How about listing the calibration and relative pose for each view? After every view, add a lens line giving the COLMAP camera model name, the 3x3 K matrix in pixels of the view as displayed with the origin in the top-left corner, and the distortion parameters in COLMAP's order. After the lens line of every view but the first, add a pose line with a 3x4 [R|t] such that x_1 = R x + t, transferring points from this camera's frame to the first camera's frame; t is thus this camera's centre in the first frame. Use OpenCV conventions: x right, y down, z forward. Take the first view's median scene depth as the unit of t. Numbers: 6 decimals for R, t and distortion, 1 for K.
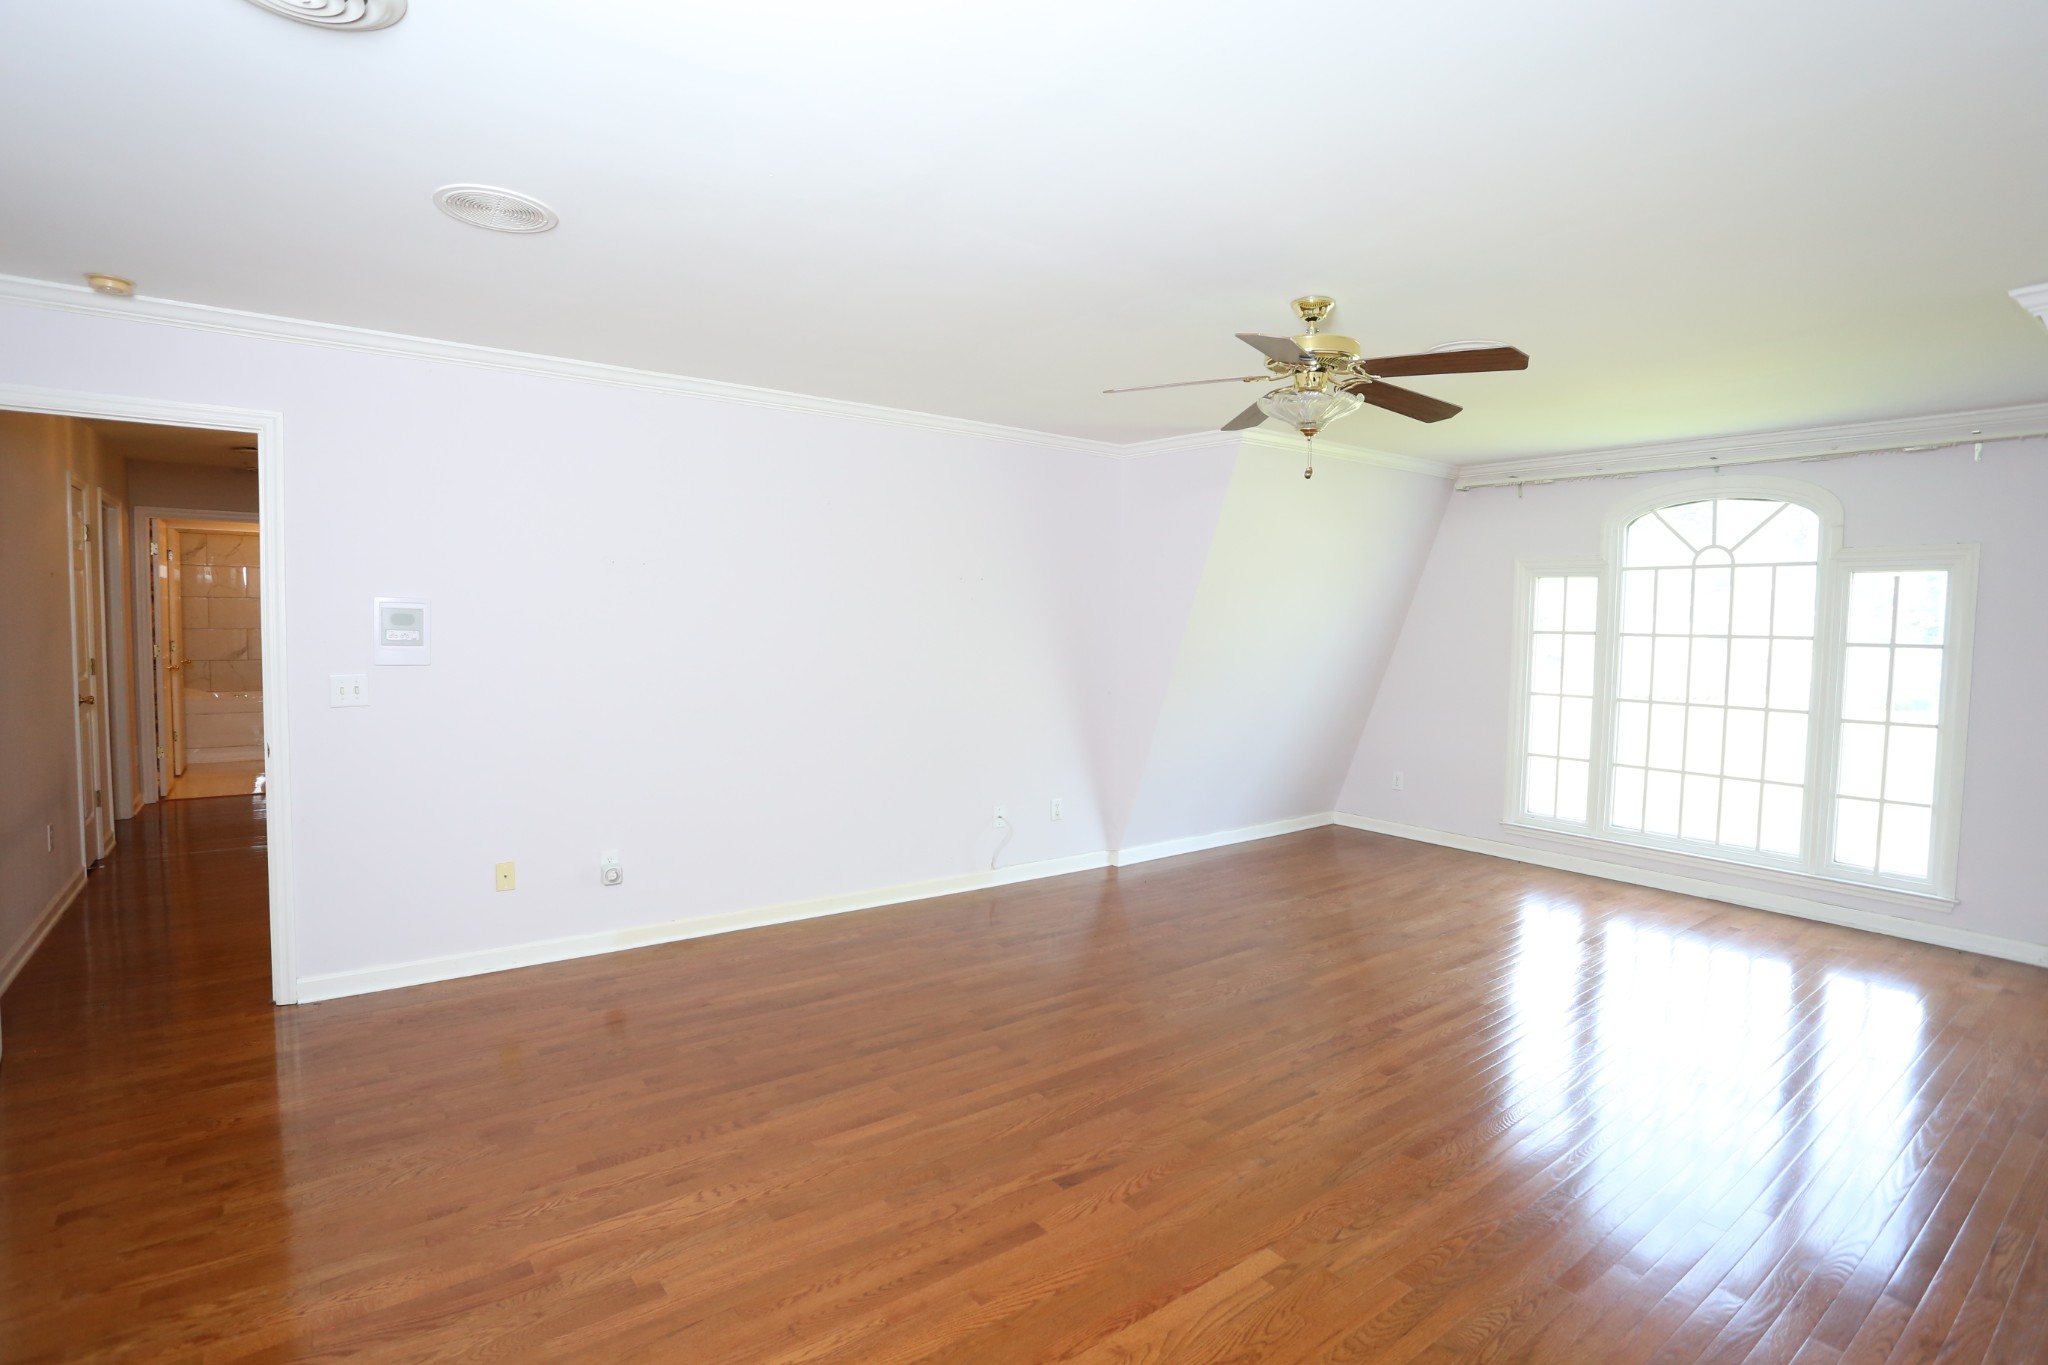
lens RADIAL K [[996.4, 0, 1015.9], [0, 996.4, 677.1], [0, 0, 1]] dist [-0.072861, 0.030845]
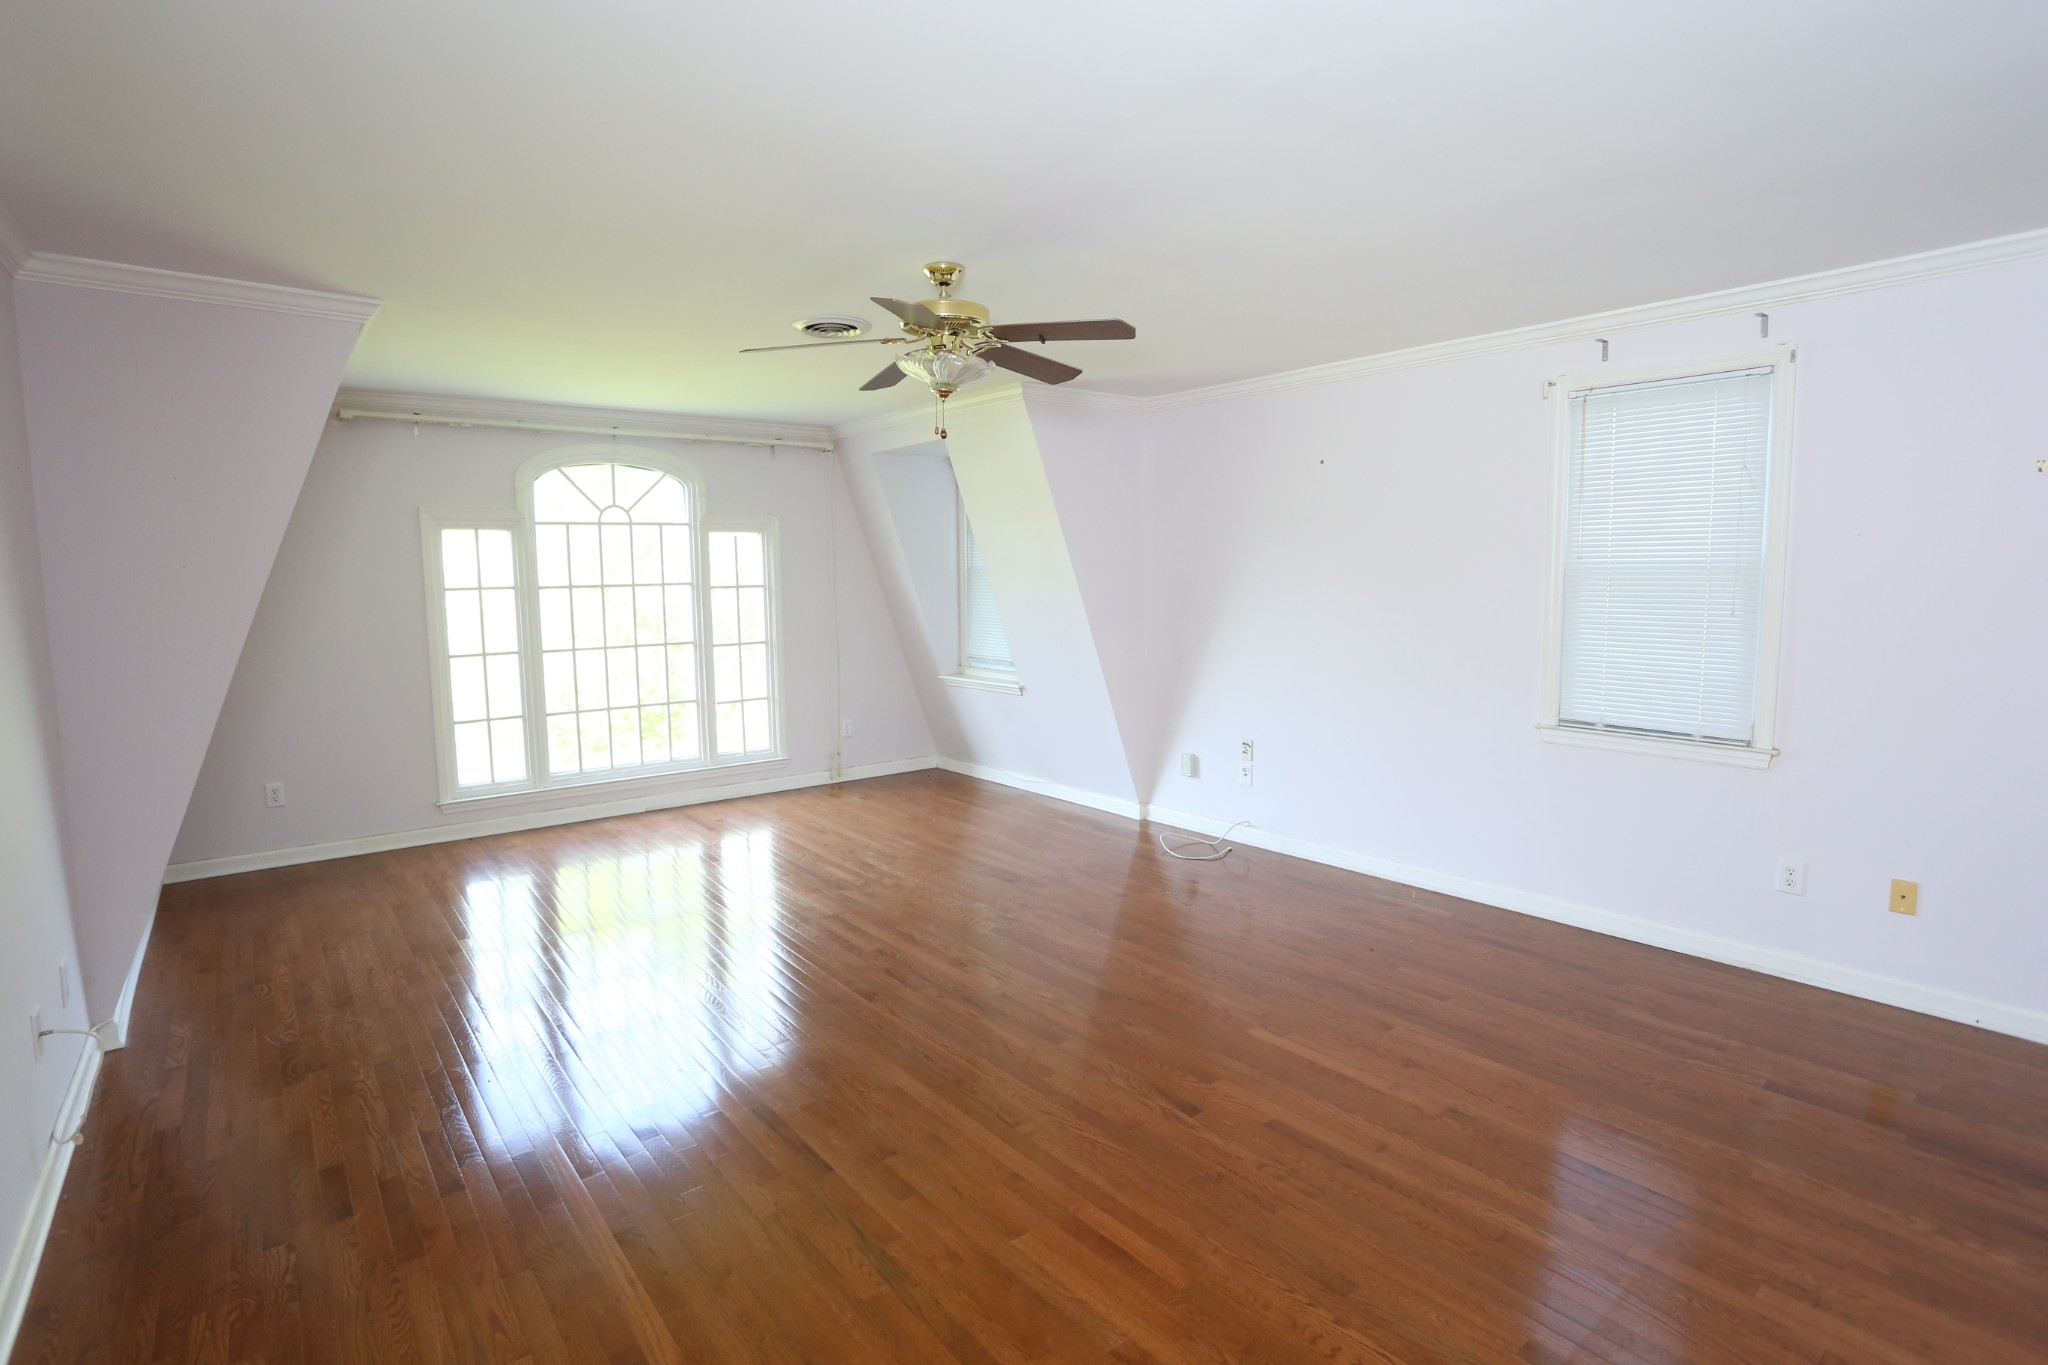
lens RADIAL K [[996.4, 0, 1015.9], [0, 996.4, 677.1], [0, 0, 1]] dist [-0.072861, 0.030845]
pose [[-0.030419, -0.120670, 0.992226, -0.464266], [0.069430, 0.990033, 0.122532, -0.046258], [-0.997123, 0.072618, -0.021738, 0.580566]]
